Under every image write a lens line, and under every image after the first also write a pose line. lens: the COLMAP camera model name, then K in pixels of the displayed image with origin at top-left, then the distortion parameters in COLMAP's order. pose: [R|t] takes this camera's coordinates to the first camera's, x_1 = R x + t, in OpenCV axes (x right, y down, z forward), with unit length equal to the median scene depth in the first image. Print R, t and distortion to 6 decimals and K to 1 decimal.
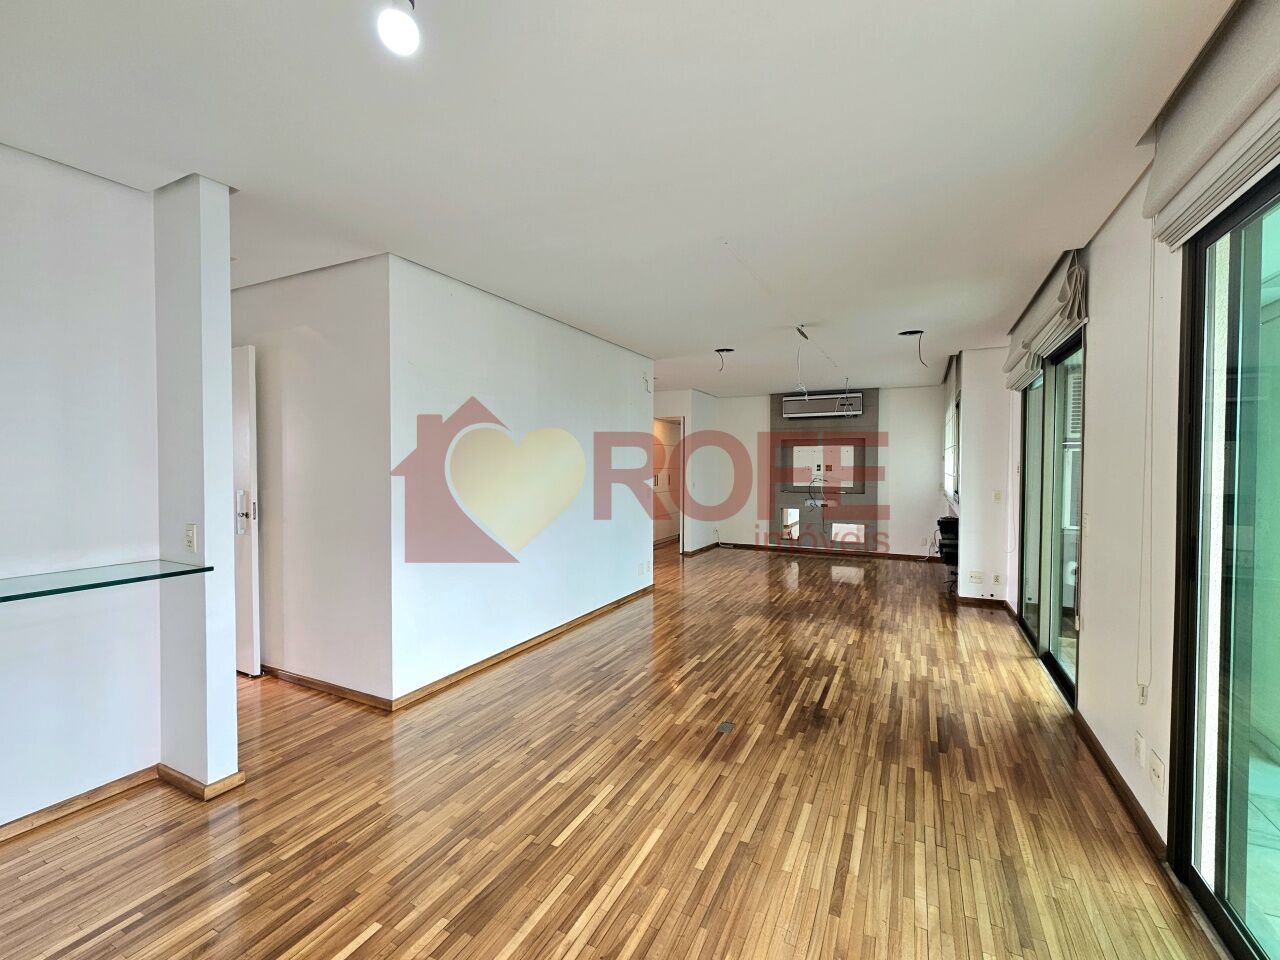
lens RADIAL K [[548.4, 0, 642.5], [0, 548.4, 475.0], [0, 0, 1]] dist [-0.000378, 0.000891]
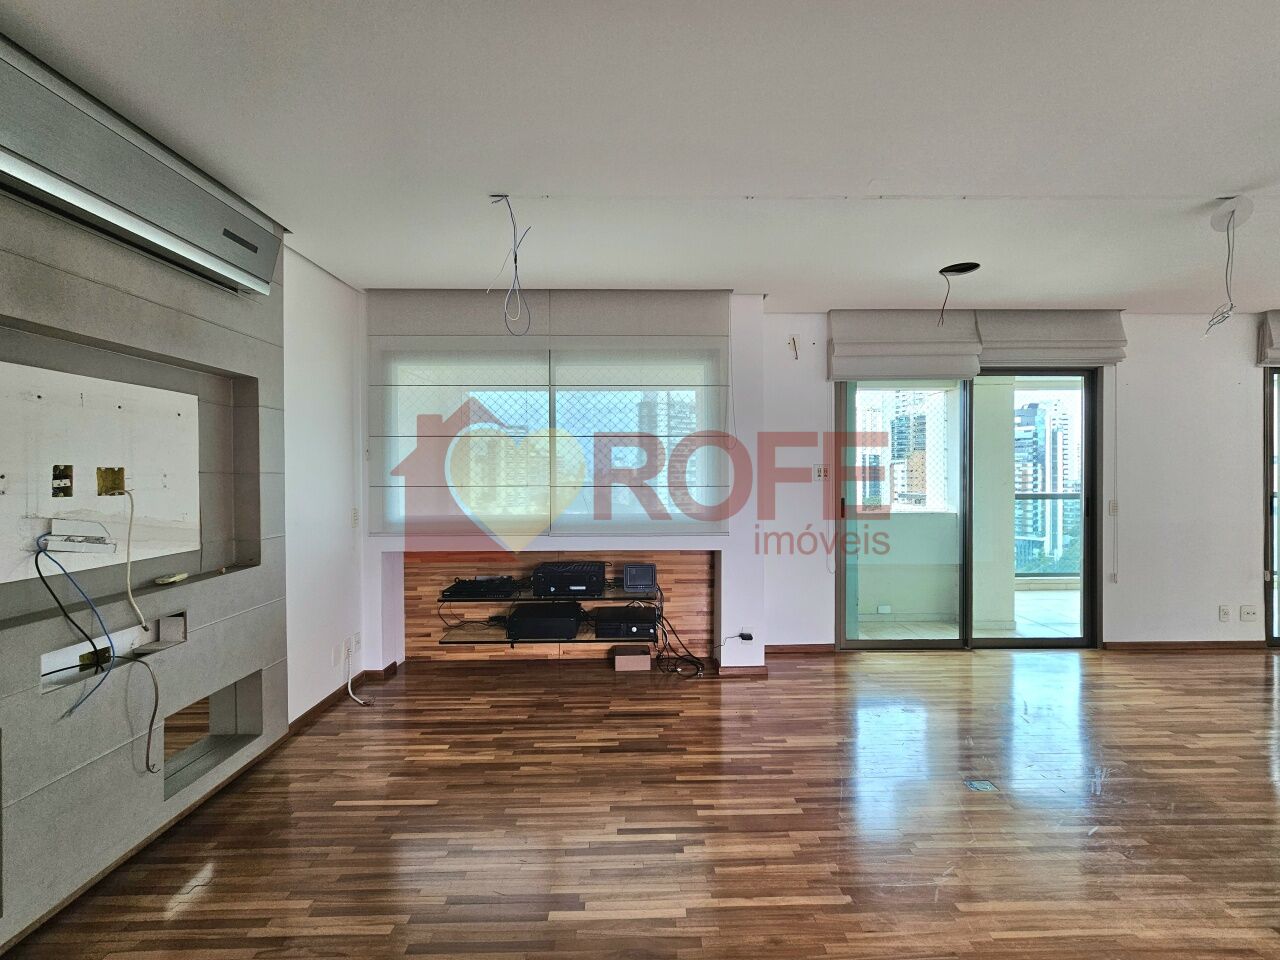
lens RADIAL K [[528.7, 0, 648.1], [0, 528.7, 476.2], [0, 0, 1]] dist [-0.000997, 0.000608]
pose [[-0.465172, -0.006032, 0.885200, 0.168431], [0.020793, 0.999626, 0.017738, -0.044839], [-0.884976, 0.026657, -0.464873, 2.950016]]
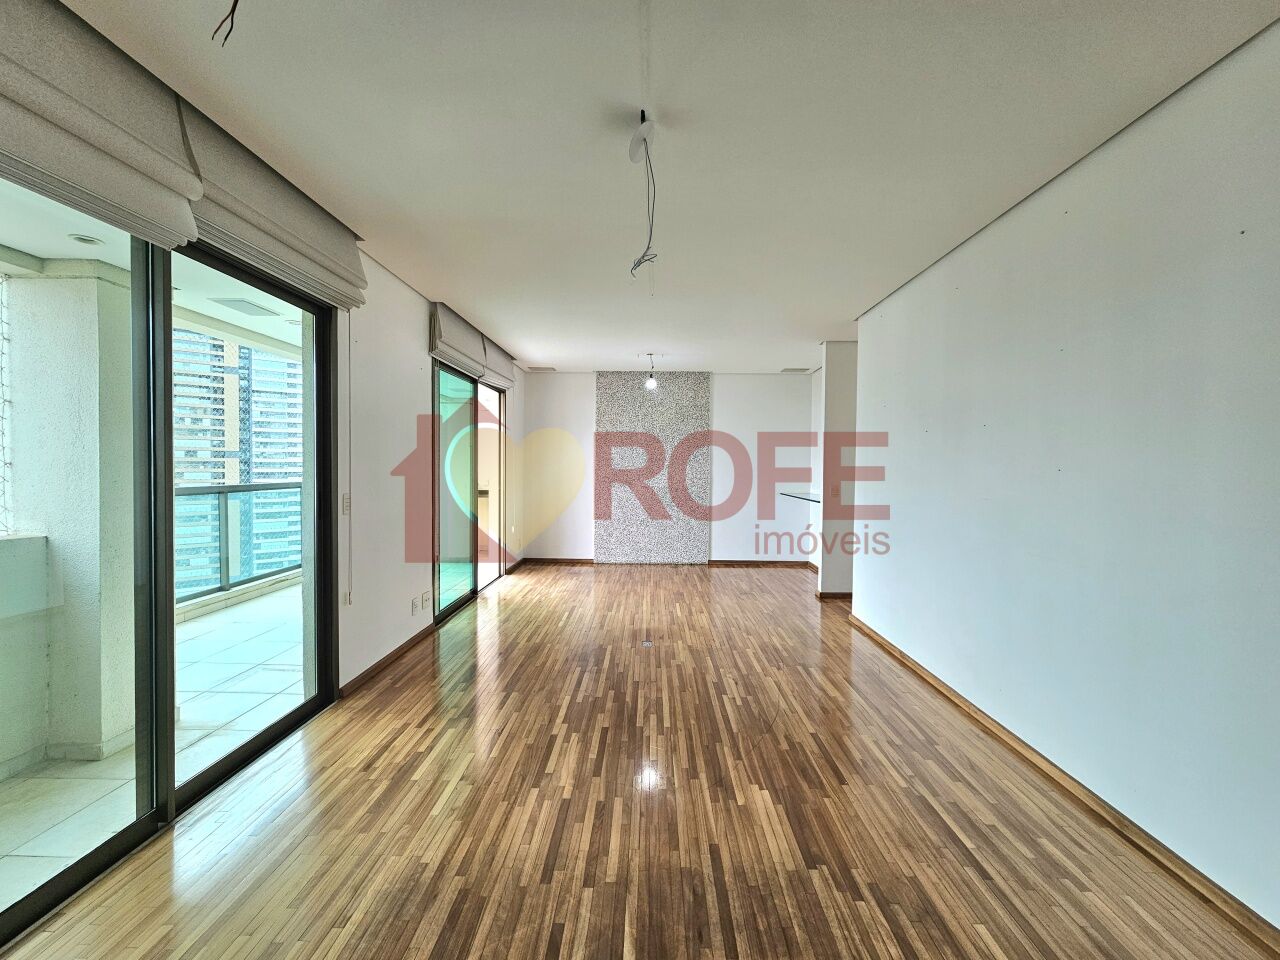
lens RADIAL K [[528.7, 0, 648.1], [0, 528.7, 476.2], [0, 0, 1]] dist [-0.000997, 0.000608]
pose [[-0.897354, -0.002678, -0.441303, 0.800631], [-0.020376, 0.999167, 0.035370, -0.010845], [0.440841, 0.040731, -0.896661, 2.360144]]
